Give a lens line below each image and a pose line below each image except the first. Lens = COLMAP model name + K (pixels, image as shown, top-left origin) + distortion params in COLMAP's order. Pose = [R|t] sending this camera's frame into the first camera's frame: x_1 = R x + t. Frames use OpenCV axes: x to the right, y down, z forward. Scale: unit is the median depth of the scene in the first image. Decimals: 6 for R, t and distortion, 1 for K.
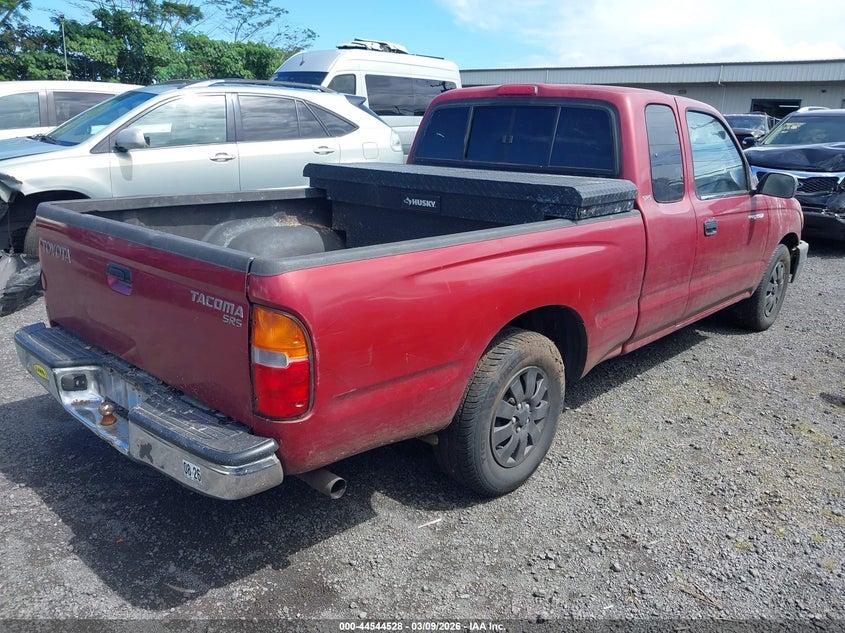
lens RADIAL K [[696.7, 0, 422.5], [0, 696.7, 316.5], [0, 0, 1]] dist [0.003806, 0.003002]
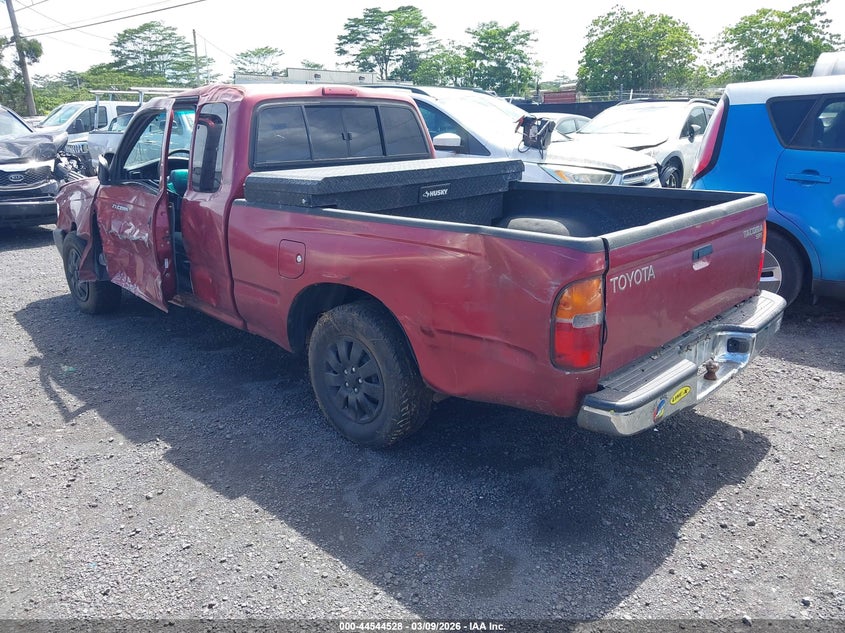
lens RADIAL K [[696.7, 0, 422.5], [0, 696.7, 316.5], [0, 0, 1]] dist [0.003806, 0.003002]
pose [[-0.015304, -0.295456, 0.955234, -1.154330], [0.277603, 0.916532, 0.287933, -0.315990], [-0.960574, 0.269582, 0.067993, 1.014874]]
